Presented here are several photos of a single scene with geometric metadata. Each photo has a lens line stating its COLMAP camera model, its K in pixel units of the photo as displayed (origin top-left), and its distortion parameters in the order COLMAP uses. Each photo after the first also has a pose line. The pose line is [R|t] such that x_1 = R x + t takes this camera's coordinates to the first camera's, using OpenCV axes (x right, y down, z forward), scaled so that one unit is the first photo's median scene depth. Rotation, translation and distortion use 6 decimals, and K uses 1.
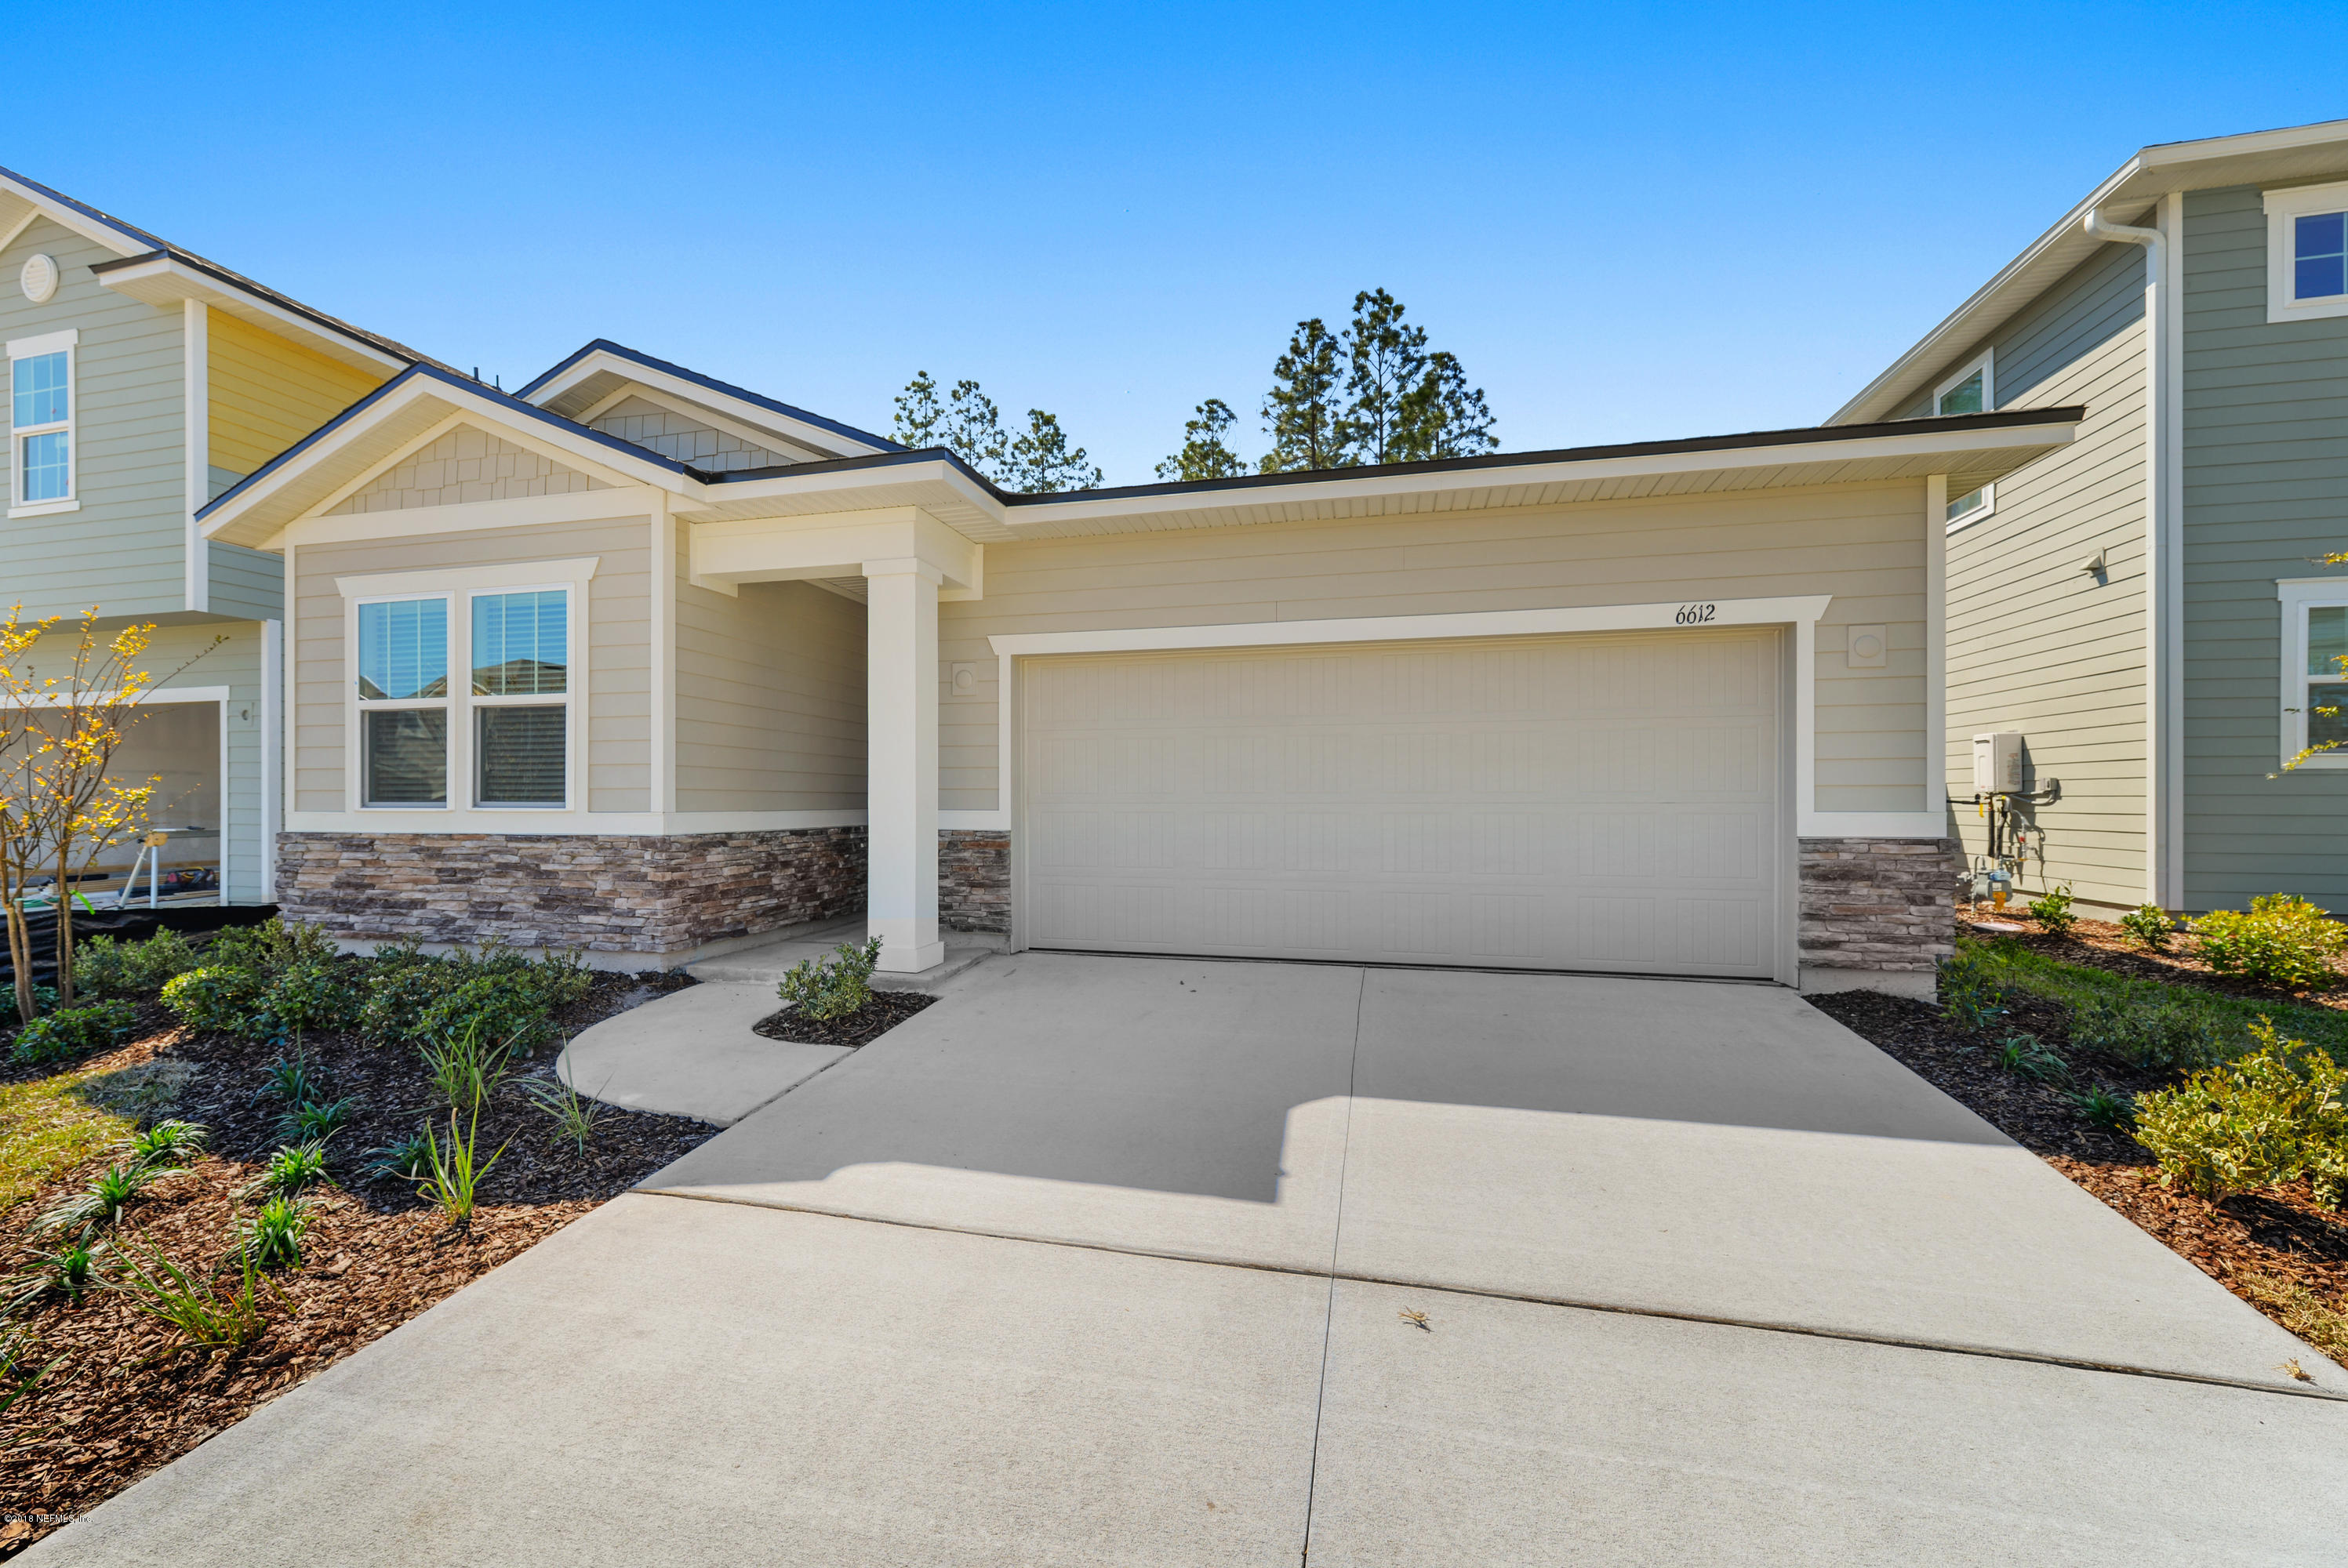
lens RADIAL K [[936.6, 0, 1134.1], [0, 936.6, 779.8], [0, 0, 1]] dist [0.001842, 0.000011]
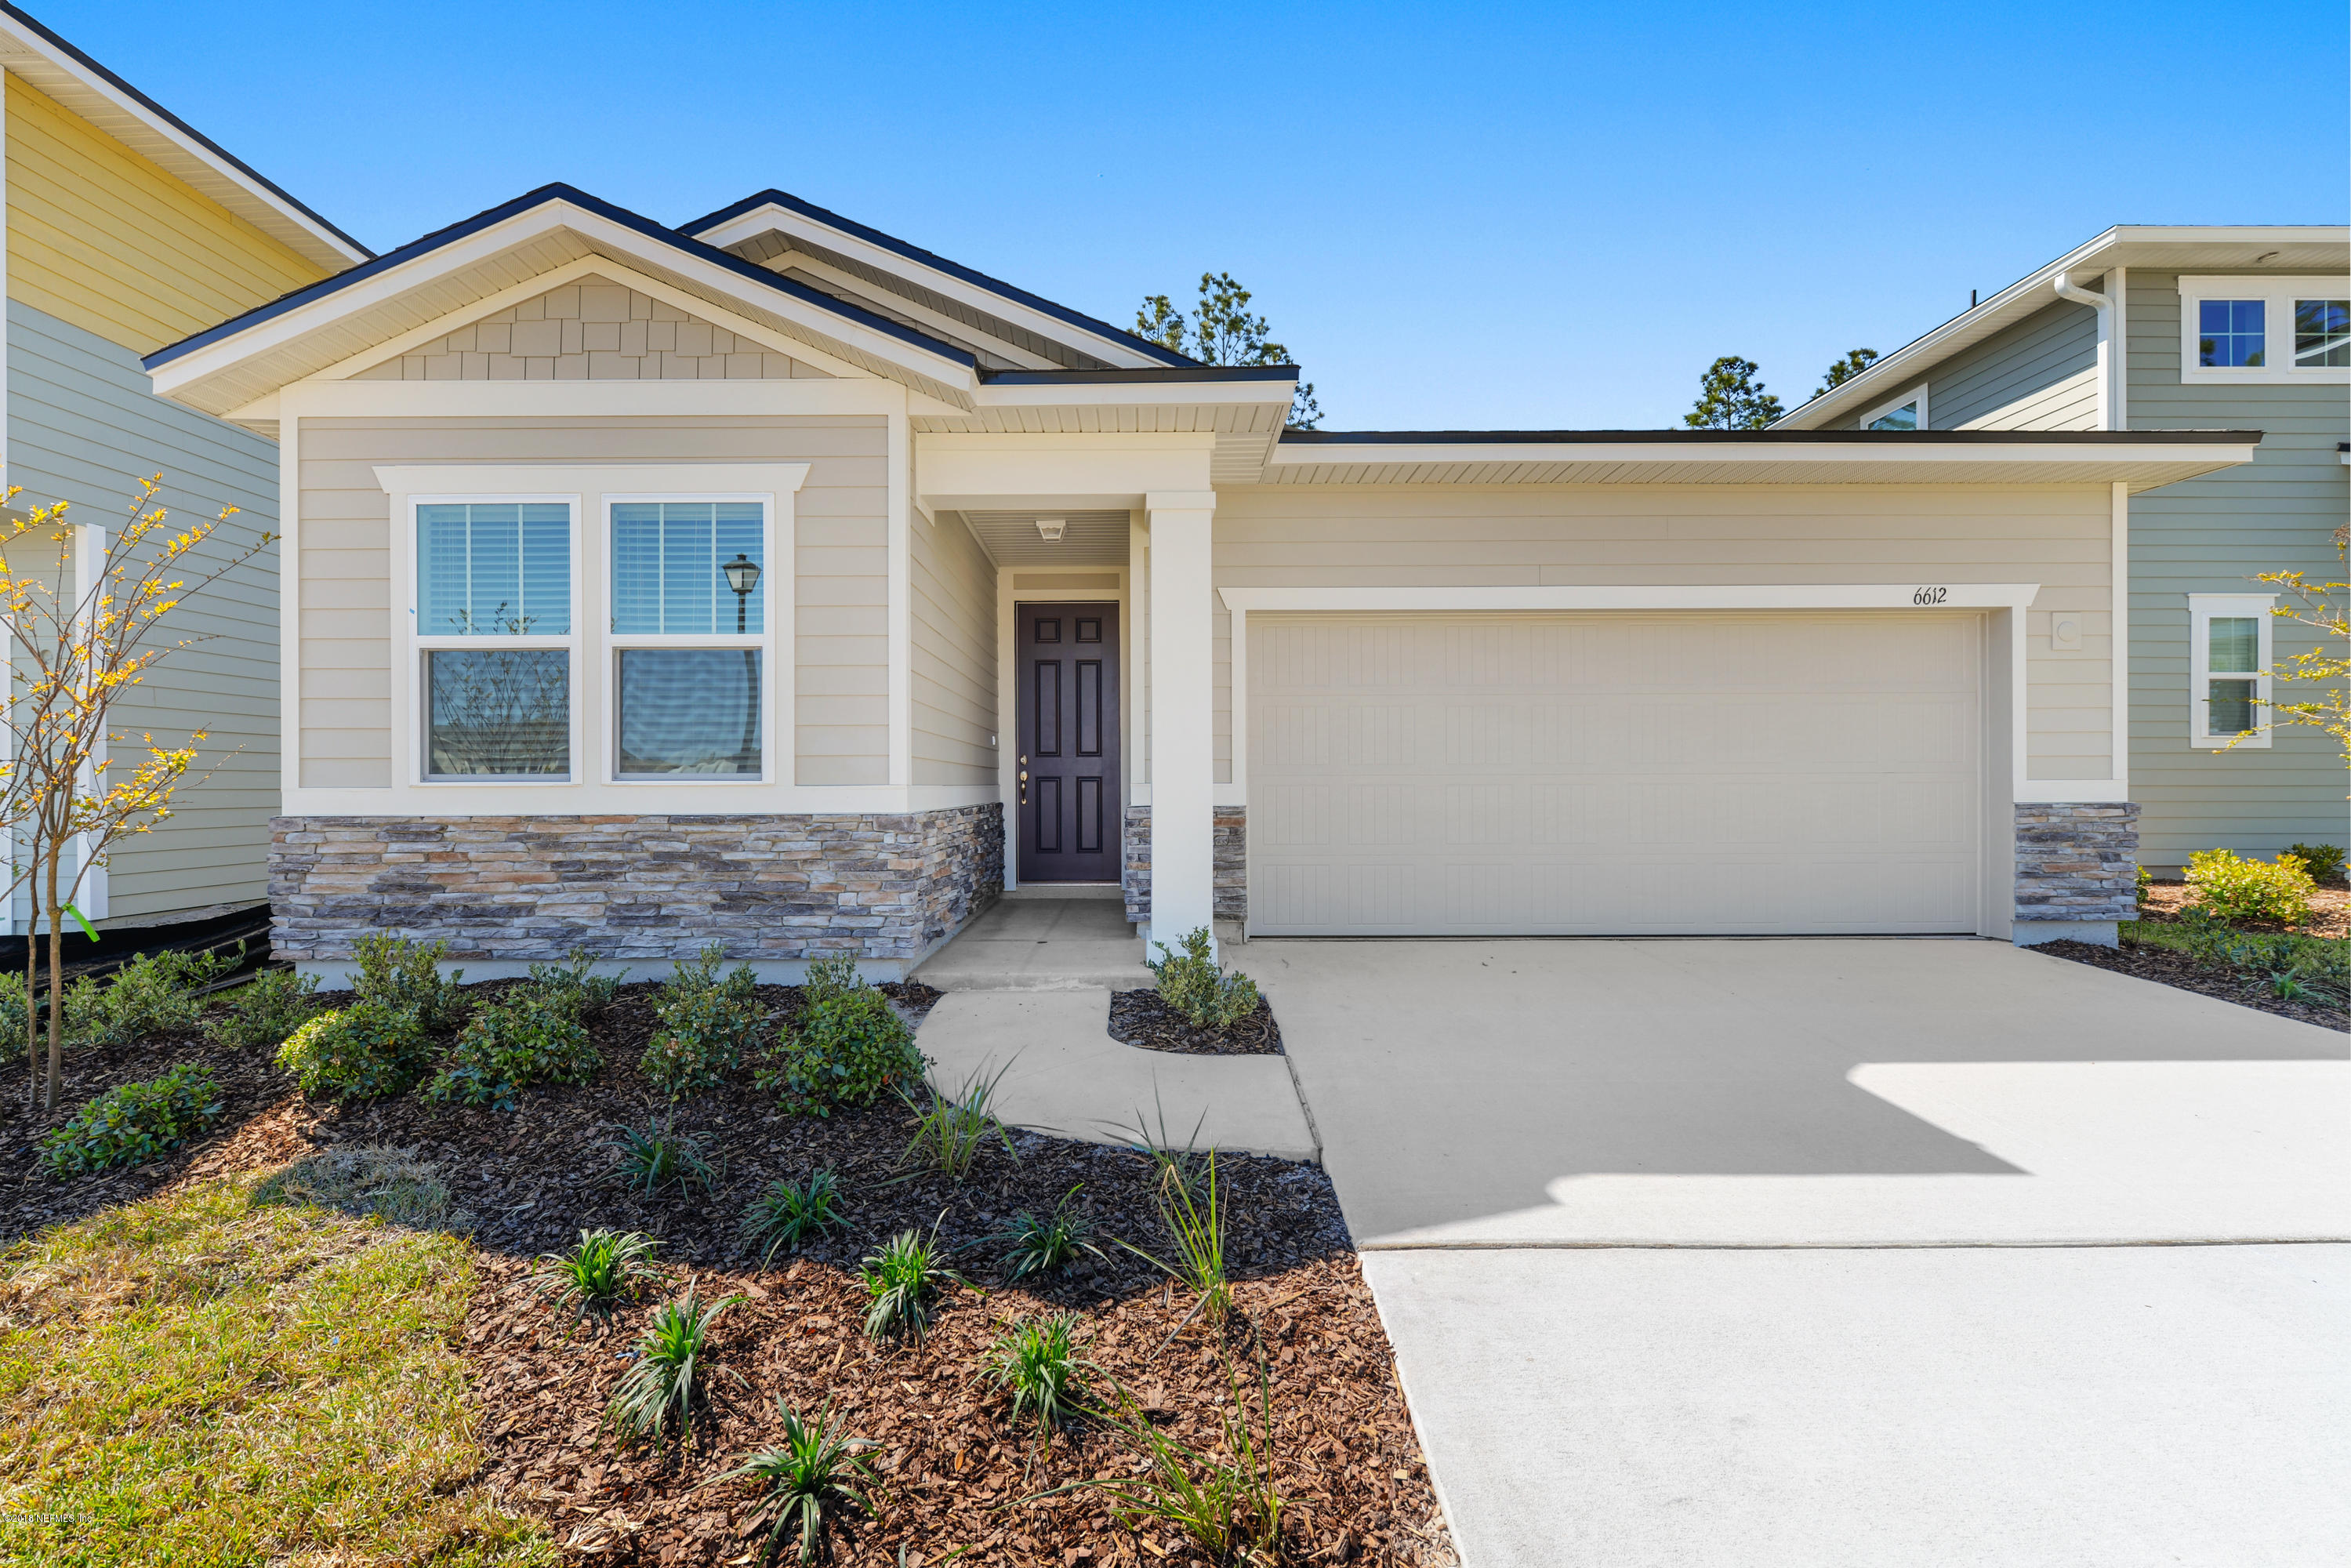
lens RADIAL K [[964.9, 0, 1169.4], [0, 964.9, 767.1], [0, 0, 1]] dist [-0.001248, -0.000344]
pose [[0.969168, 0.001282, 0.246396, -0.463062], [-0.001988, 0.999995, 0.002614, 0.015892], [-0.246391, -0.003023, 0.969166, 0.130794]]
